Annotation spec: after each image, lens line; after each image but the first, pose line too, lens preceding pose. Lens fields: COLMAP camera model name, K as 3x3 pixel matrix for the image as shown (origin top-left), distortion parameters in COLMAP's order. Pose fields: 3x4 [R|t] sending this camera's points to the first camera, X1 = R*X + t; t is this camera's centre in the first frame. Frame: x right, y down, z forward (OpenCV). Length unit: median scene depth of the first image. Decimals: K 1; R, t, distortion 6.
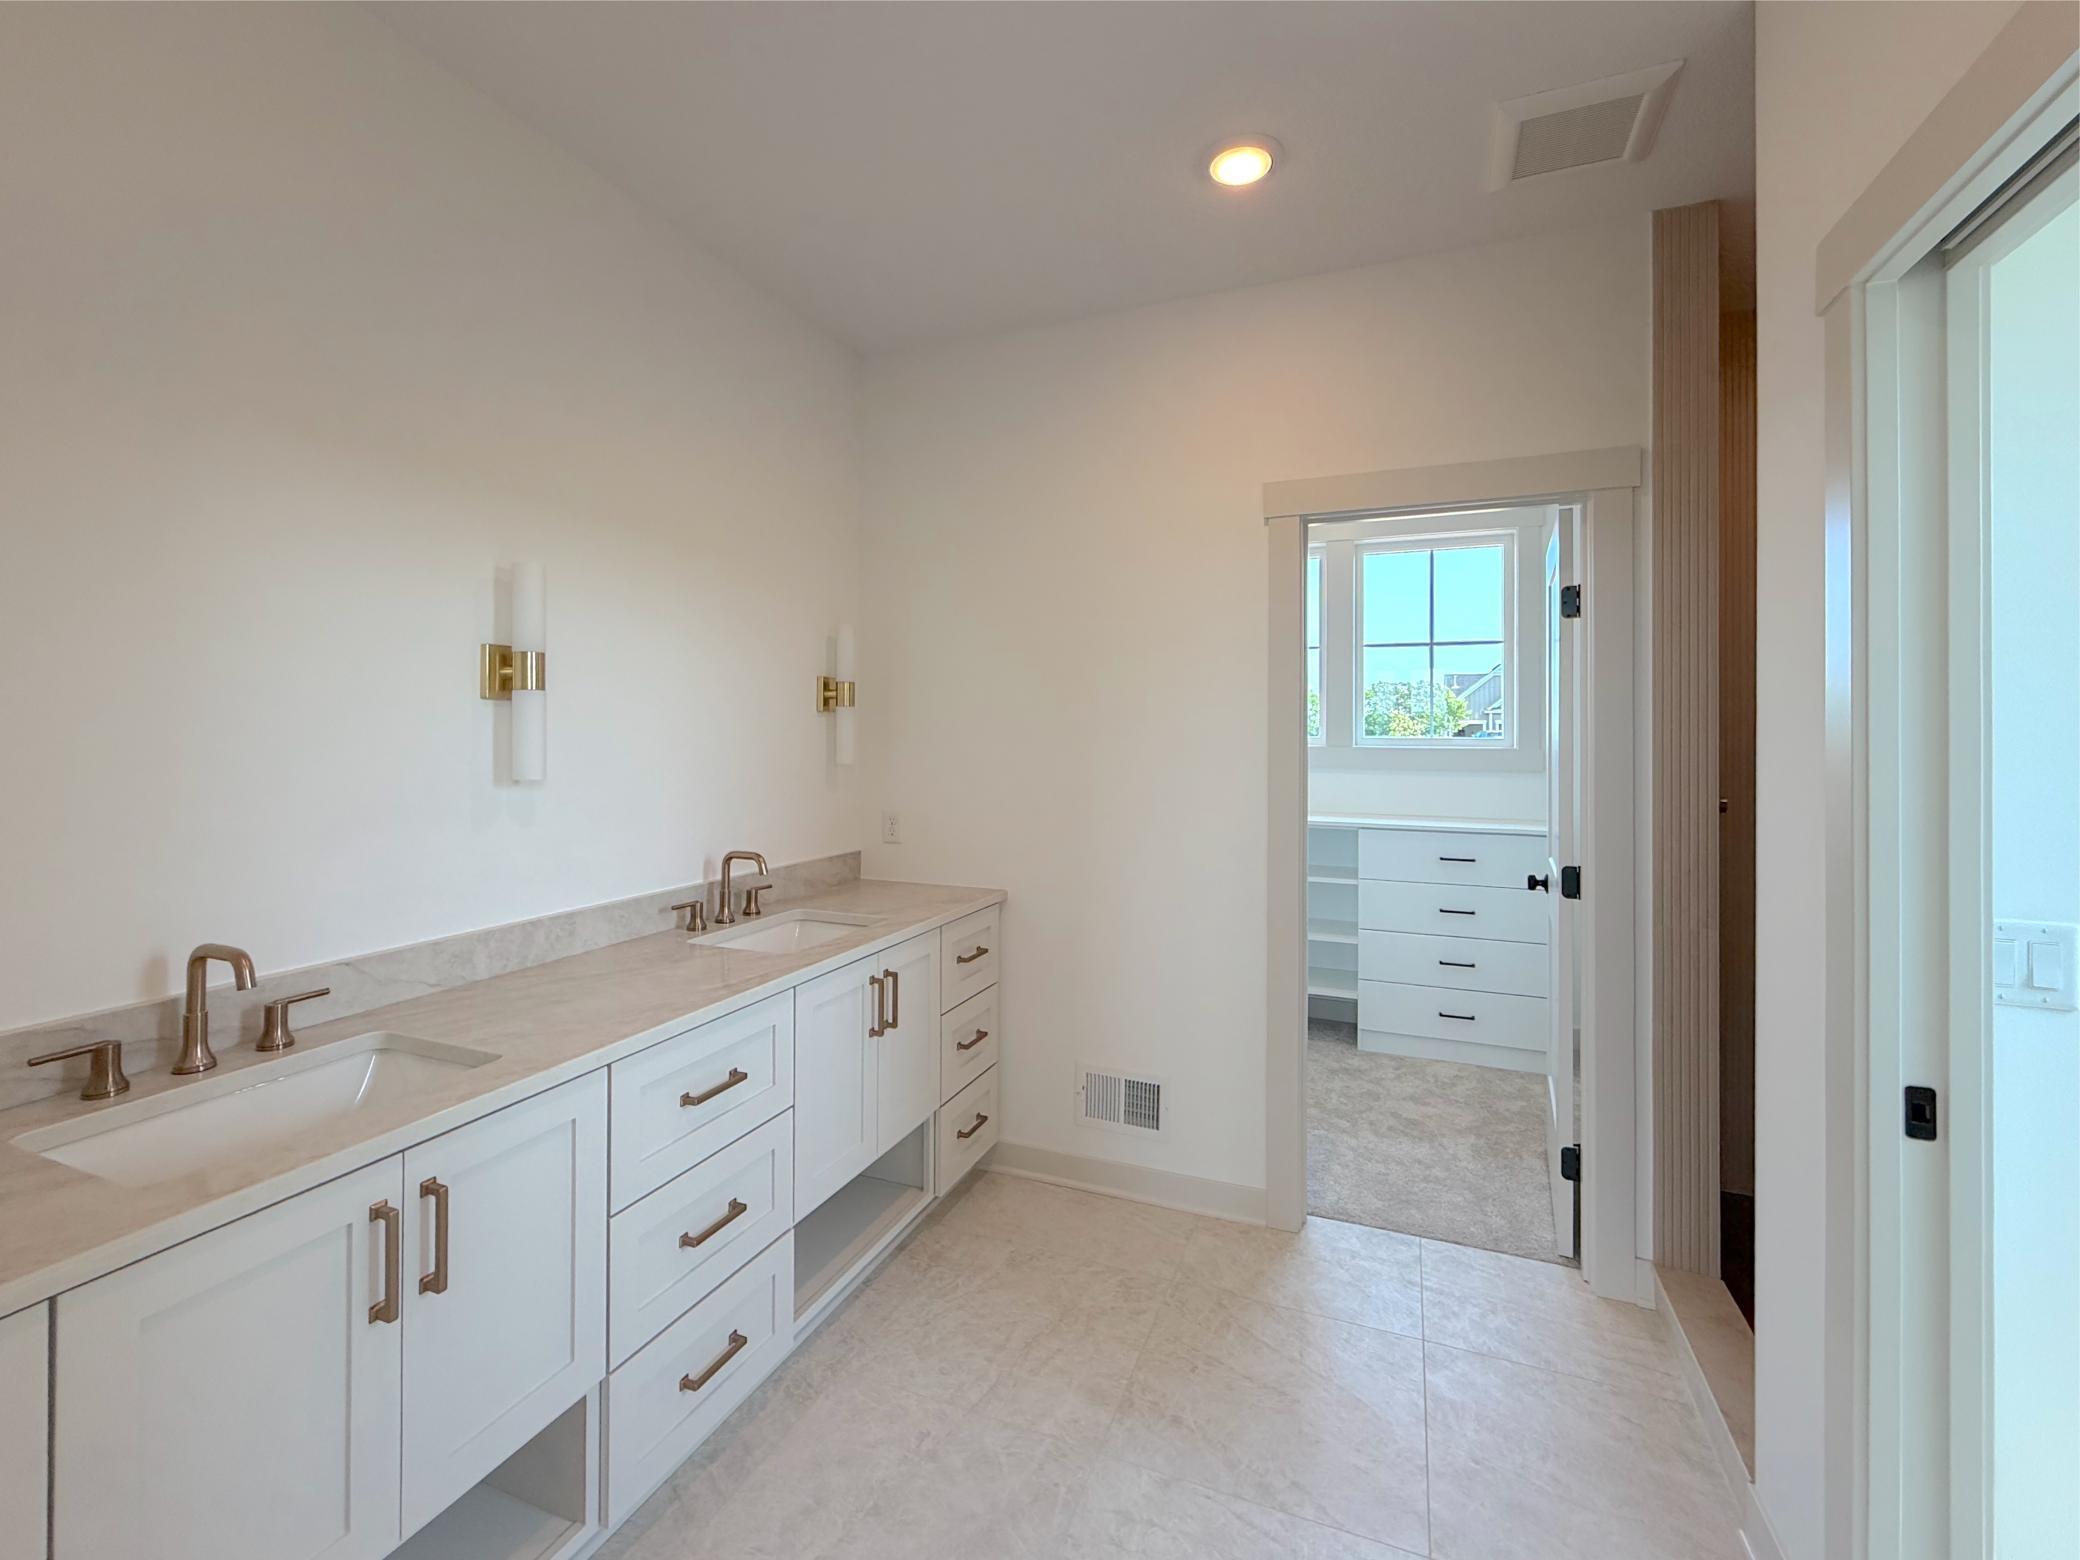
lens RADIAL K [[886.7, 0, 1052.2], [0, 886.7, 729.0], [0, 0, 1]] dist [-0.001442, -0.000086]
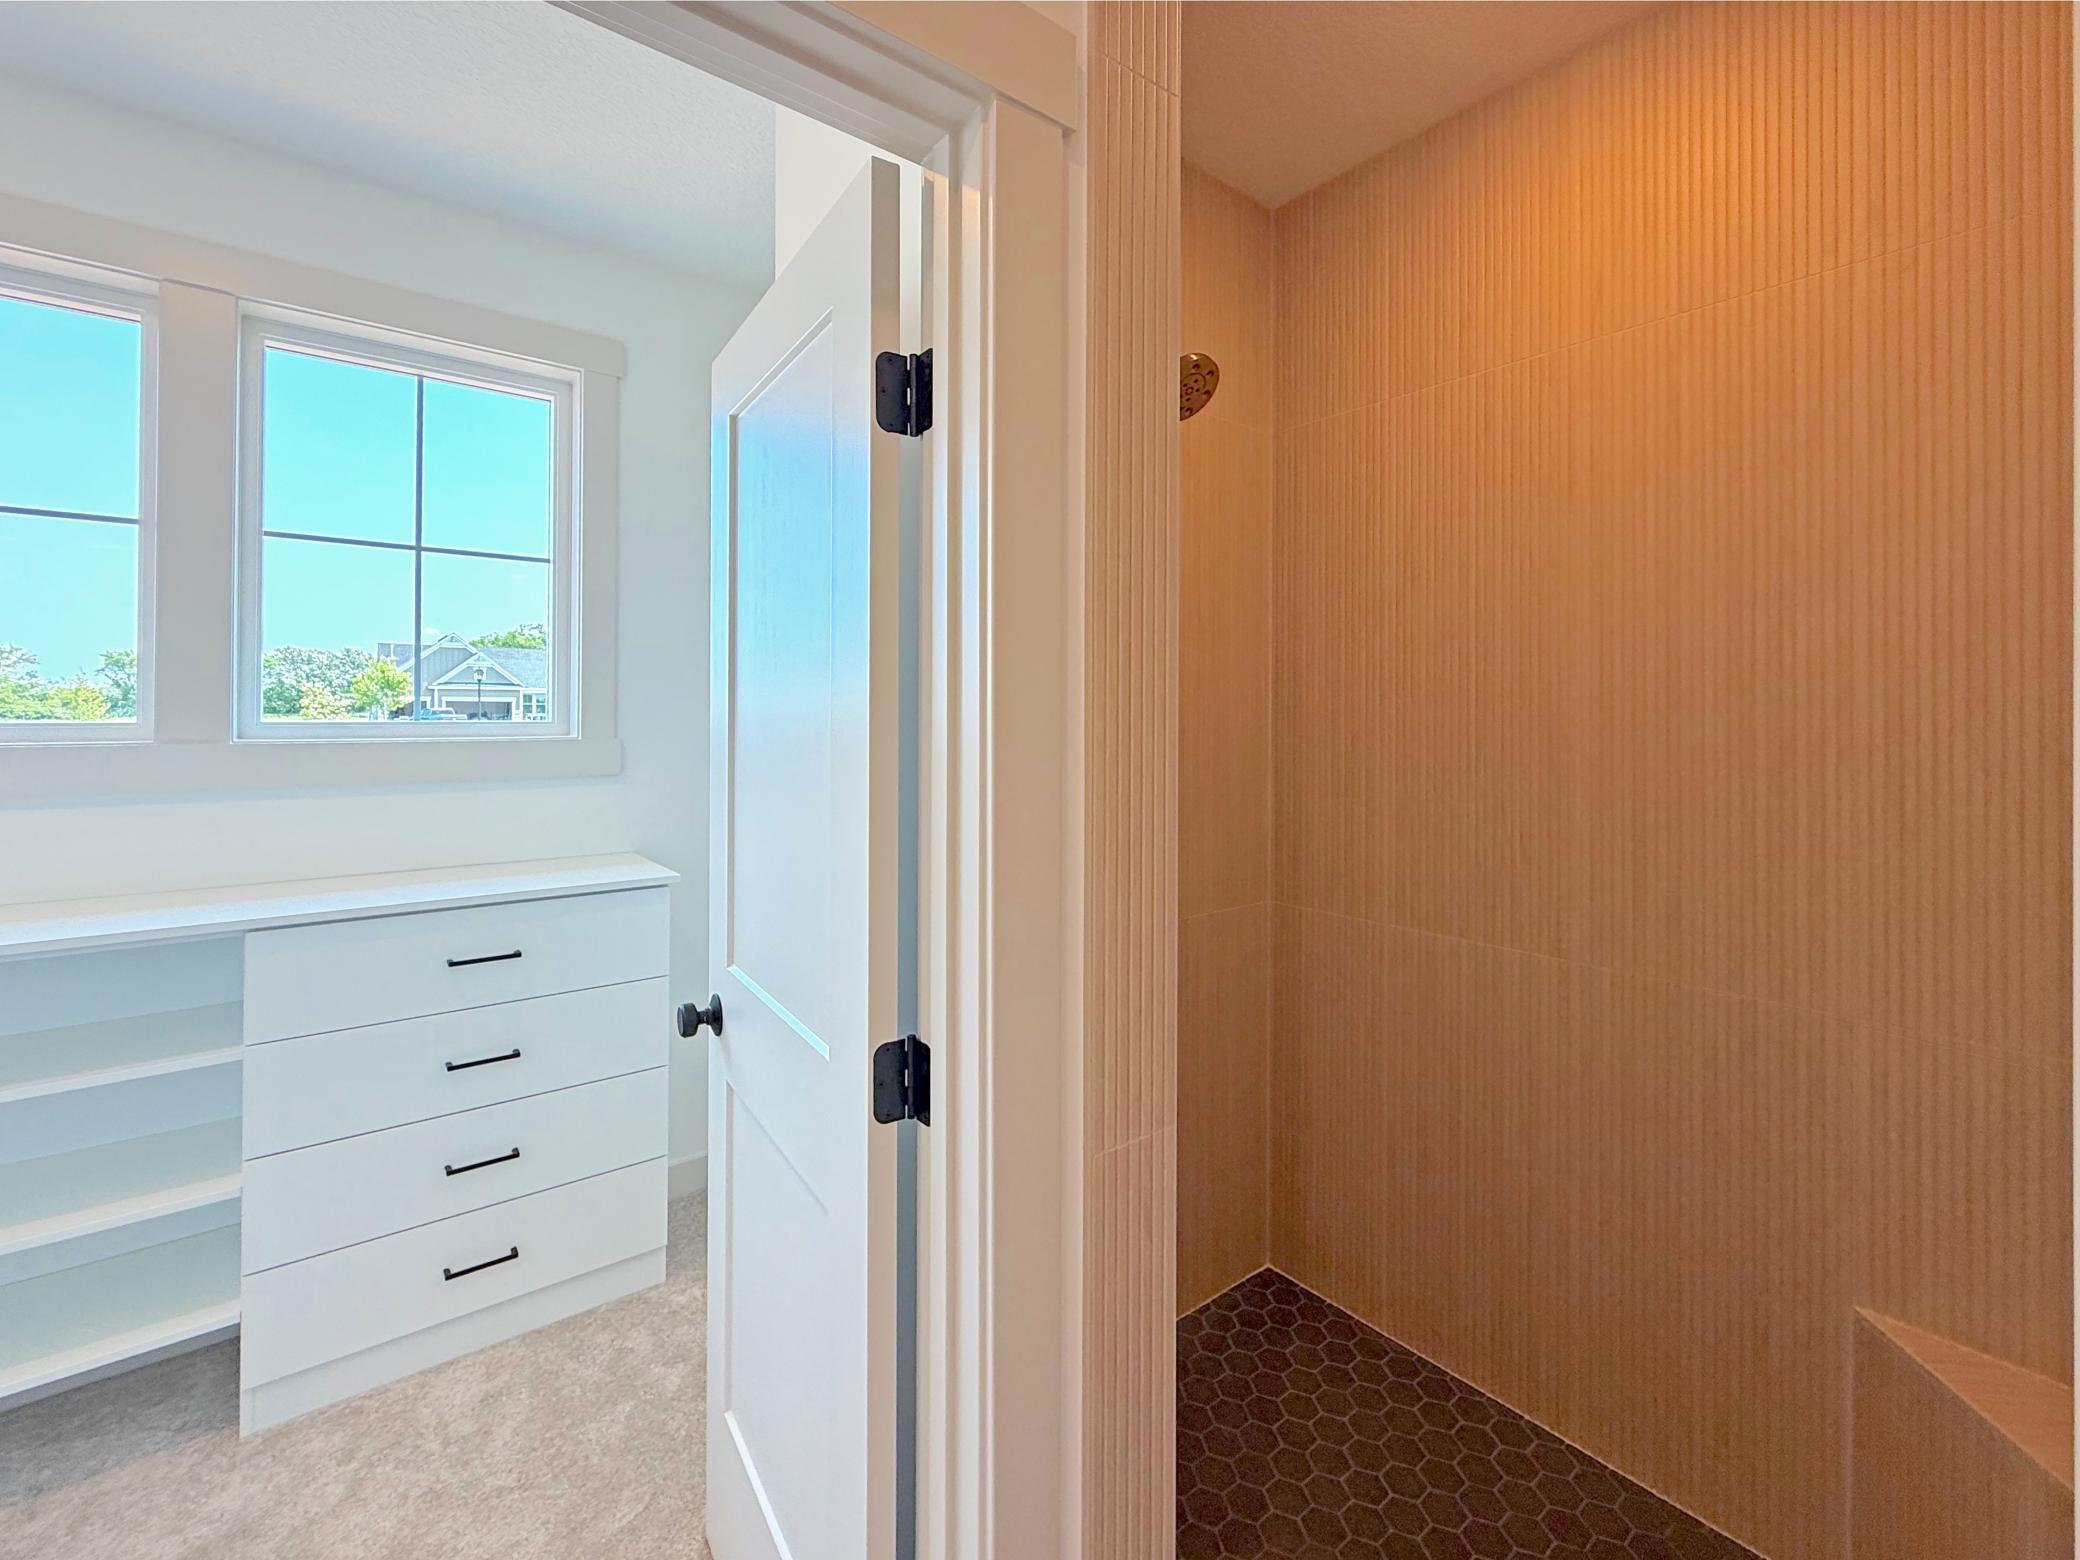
lens RADIAL K [[905.4, 0, 1038.0], [0, 905.4, 699.5], [0, 0, 1]] dist [-0.001743, -0.000628]
pose [[0.499878, 0.008829, 0.866051, 0.159834], [-0.002433, 0.999958, -0.008789, 0.000997], [-0.866092, 0.002286, 0.499879, 0.455059]]
